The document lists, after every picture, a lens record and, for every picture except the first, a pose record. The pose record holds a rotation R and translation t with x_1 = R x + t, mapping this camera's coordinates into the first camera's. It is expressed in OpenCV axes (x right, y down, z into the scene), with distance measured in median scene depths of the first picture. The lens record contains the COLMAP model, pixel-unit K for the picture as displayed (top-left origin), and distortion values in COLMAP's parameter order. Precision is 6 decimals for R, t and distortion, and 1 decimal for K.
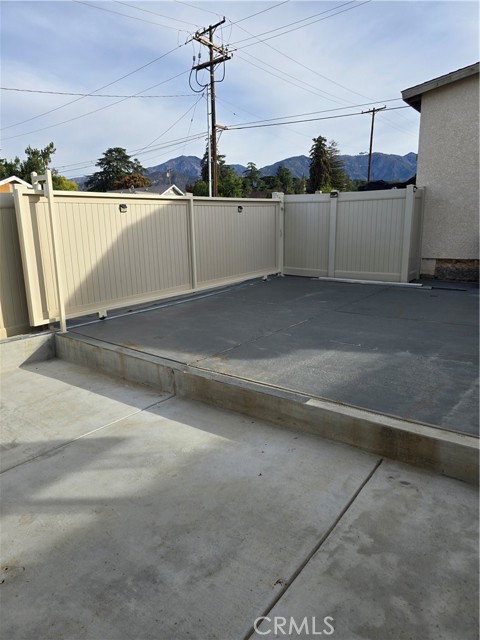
lens RADIAL K [[426.5, 0, 238.6], [0, 426.5, 319.7], [0, 0, 1]] dist [0.073648, -0.061334]
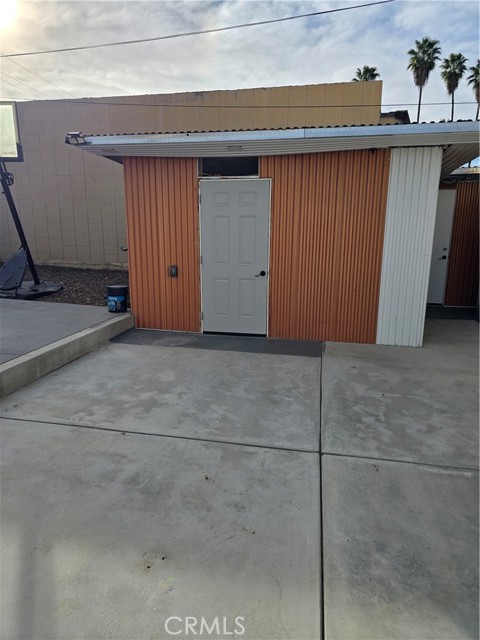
lens RADIAL K [[426.5, 0, 238.6], [0, 426.5, 319.7], [0, 0, 1]] dist [0.073648, -0.061334]
pose [[-0.431620, -0.175091, 0.884900, -1.263444], [0.179609, 0.944658, 0.274521, -0.148858], [-0.883994, 0.277424, -0.376286, 0.960997]]
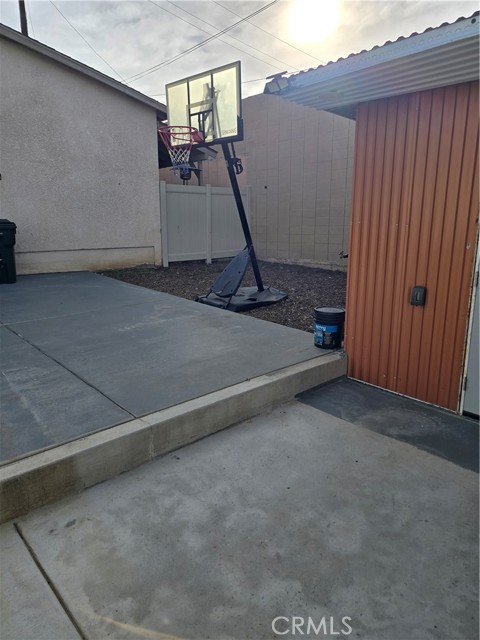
lens RADIAL K [[426.5, 0, 238.6], [0, 426.5, 319.7], [0, 0, 1]] dist [0.073648, -0.061334]
pose [[0.187920, -0.203250, 0.960924, -0.309411], [0.200143, 0.965751, 0.165131, -0.076497], [-0.961576, 0.161291, 0.222163, 0.532667]]
